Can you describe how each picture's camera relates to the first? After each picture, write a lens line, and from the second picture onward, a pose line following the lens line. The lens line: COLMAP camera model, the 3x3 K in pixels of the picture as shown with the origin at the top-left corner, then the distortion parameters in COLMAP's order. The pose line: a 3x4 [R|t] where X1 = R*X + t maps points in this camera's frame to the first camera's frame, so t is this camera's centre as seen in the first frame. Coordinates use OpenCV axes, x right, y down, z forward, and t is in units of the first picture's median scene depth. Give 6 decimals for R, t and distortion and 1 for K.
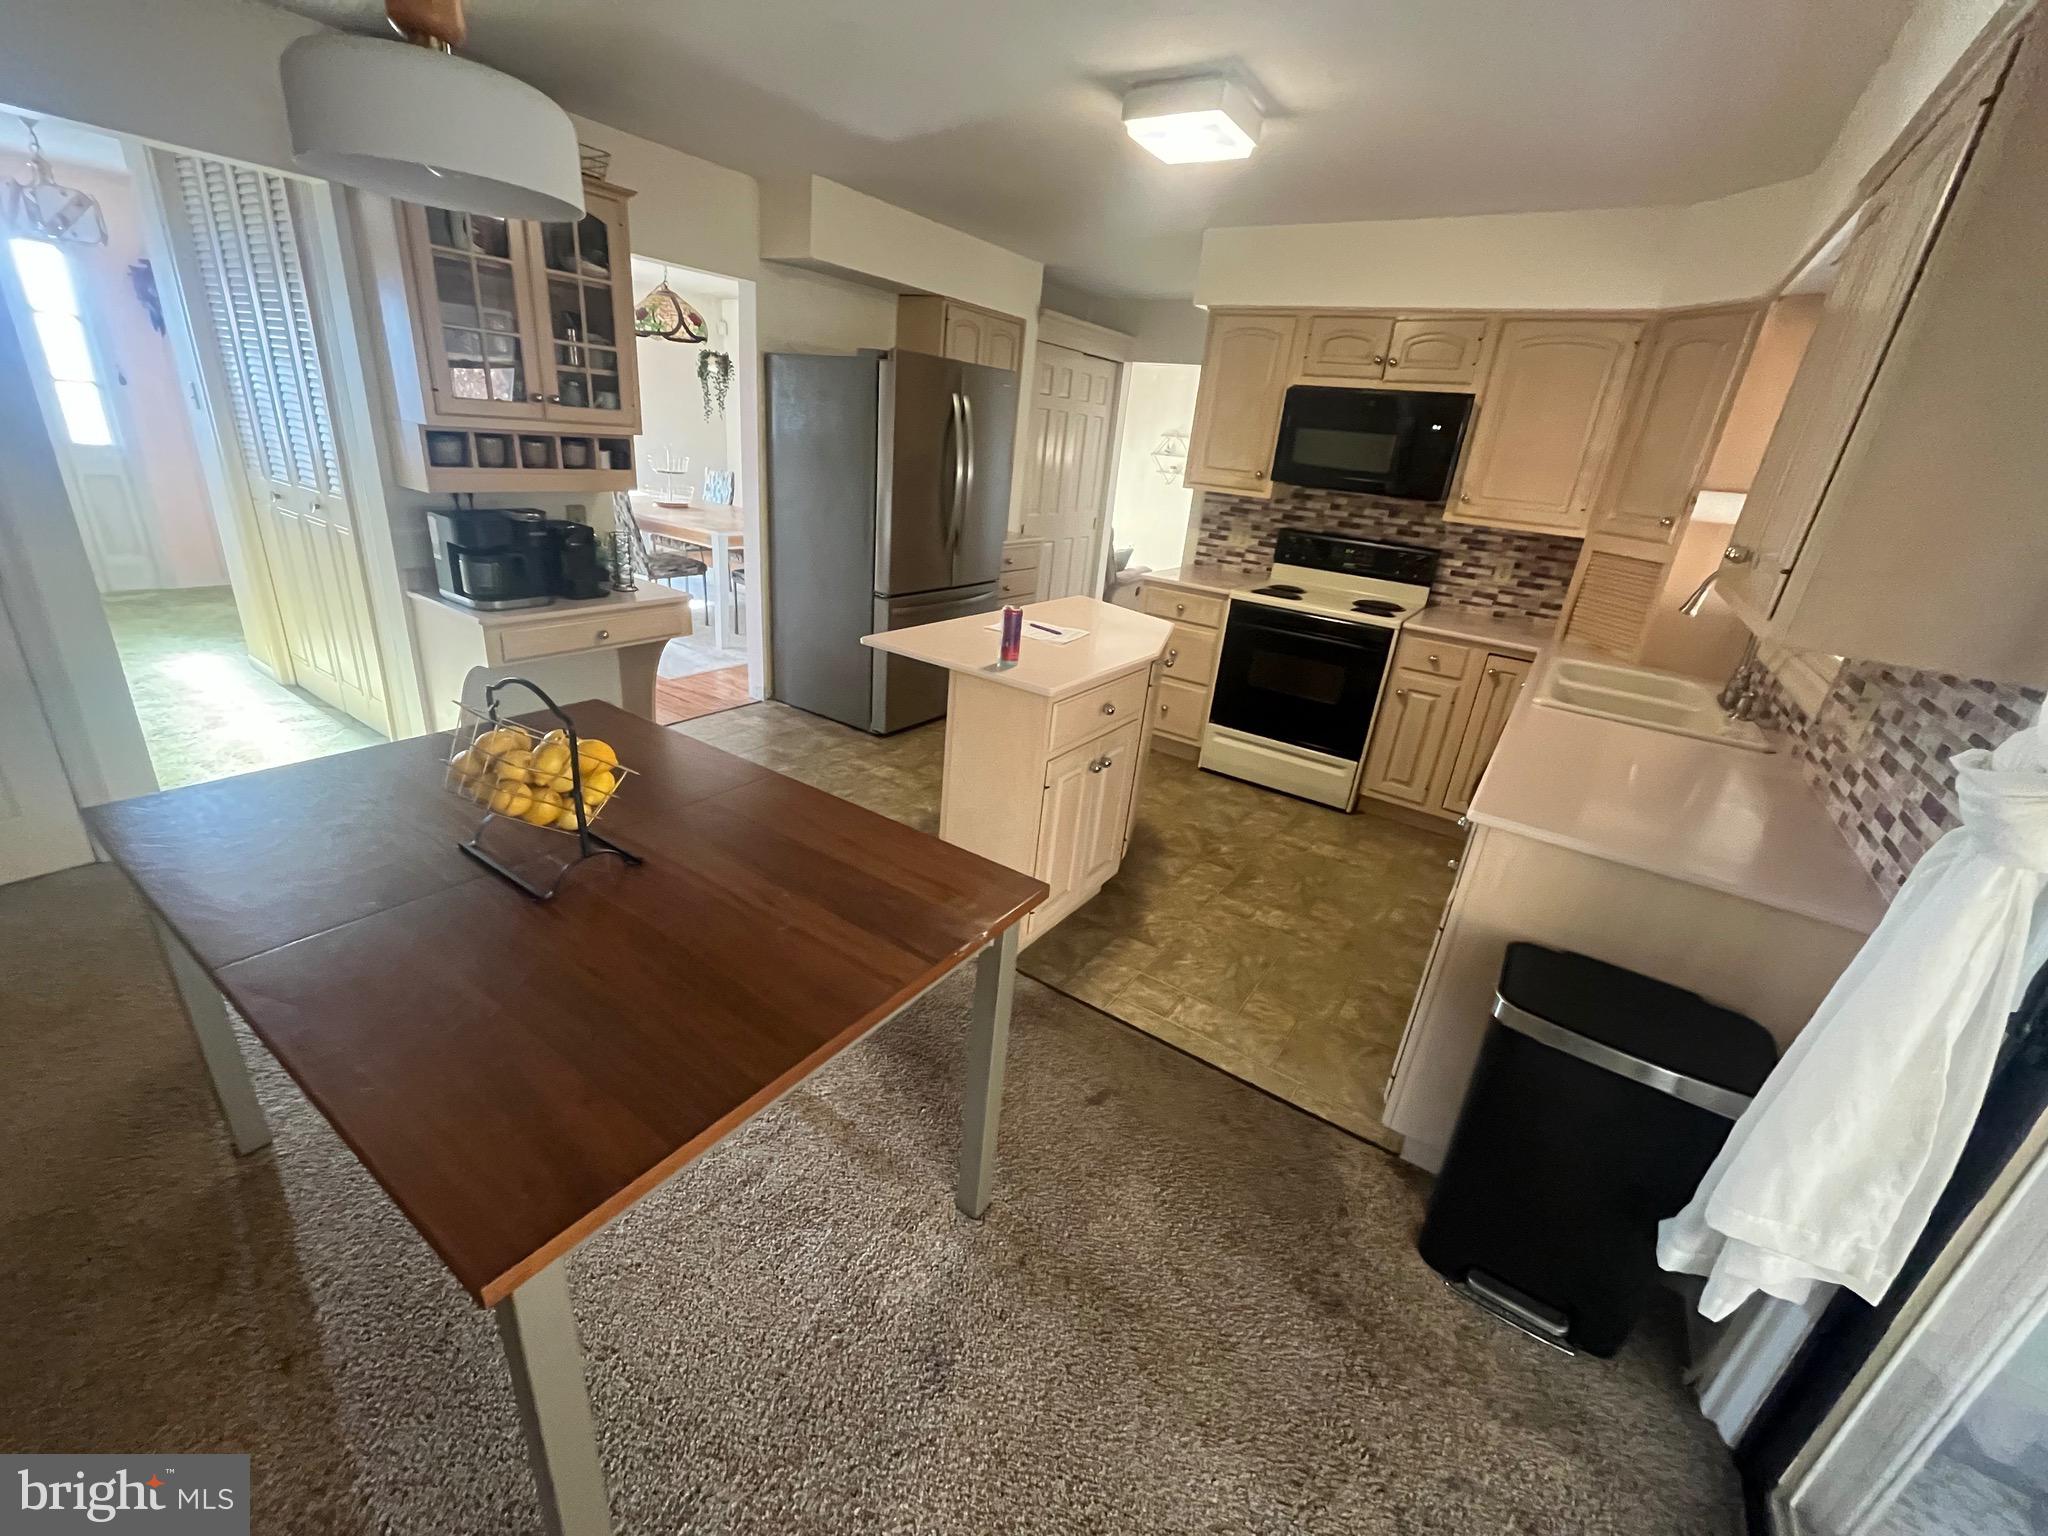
lens RADIAL K [[828.8, 0, 1029.0], [0, 828.8, 772.7], [0, 0, 1]] dist [-0.001877, -0.000382]
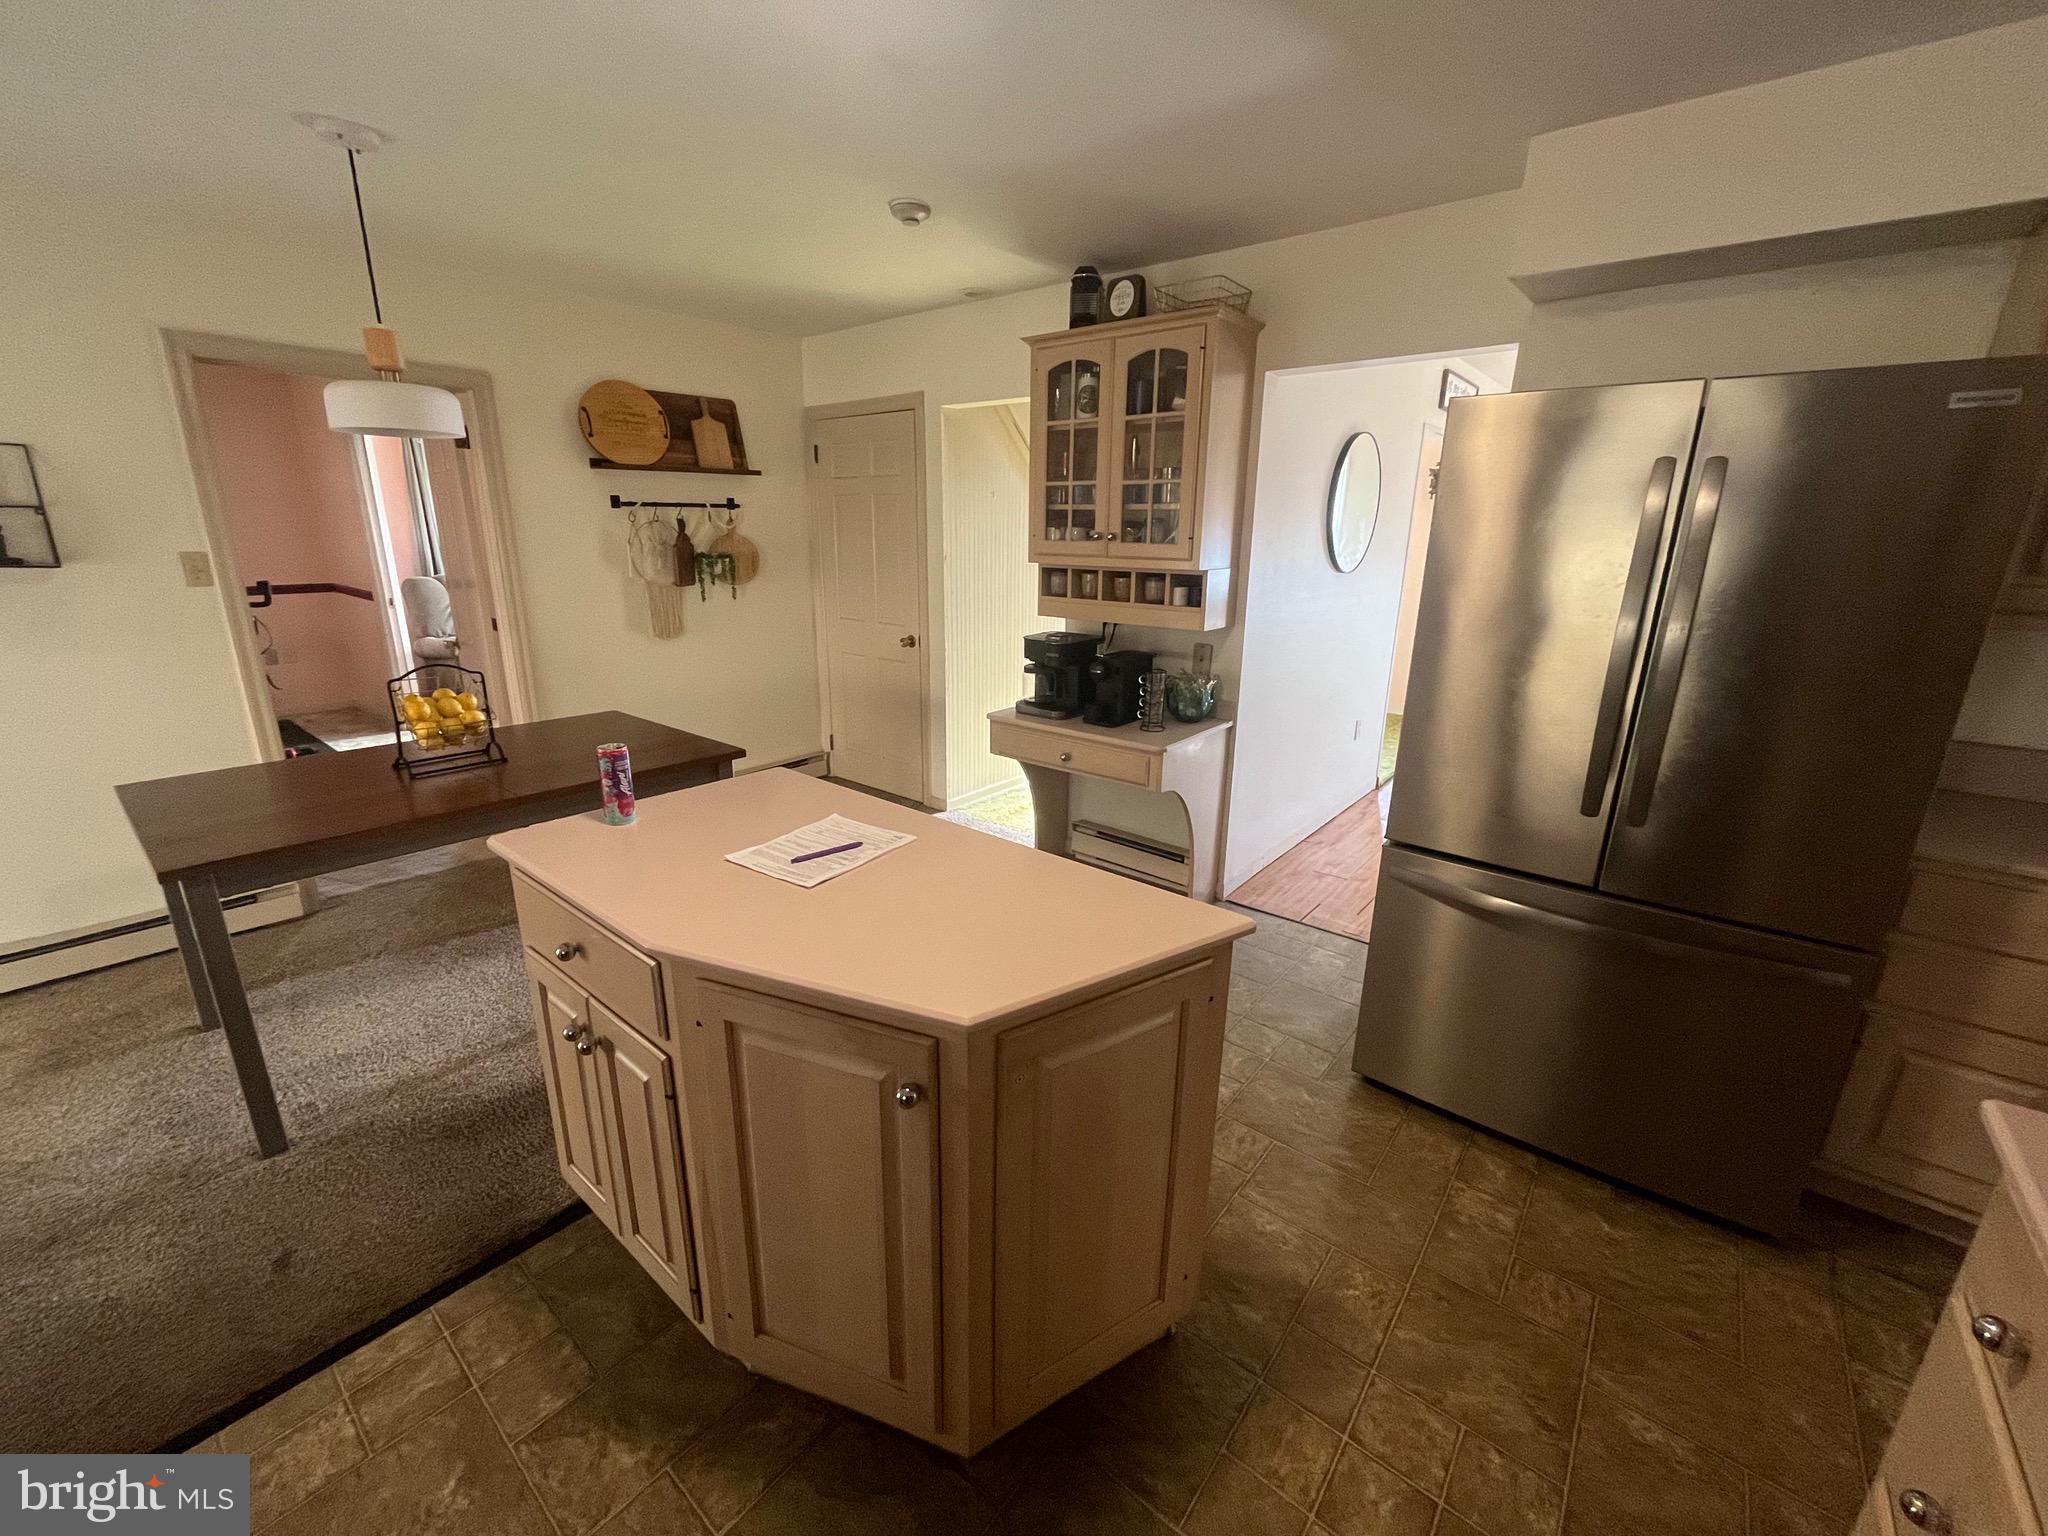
lens RADIAL K [[828.8, 0, 1010.0], [0, 828.8, 762.2], [0, 0, 1]] dist [-0.001877, -0.000382]
pose [[-0.109582, 0.180107, -0.977524, 0.736805], [-0.388917, 0.897272, 0.208919, -0.533185], [0.914732, 0.403069, -0.028279, 1.497222]]
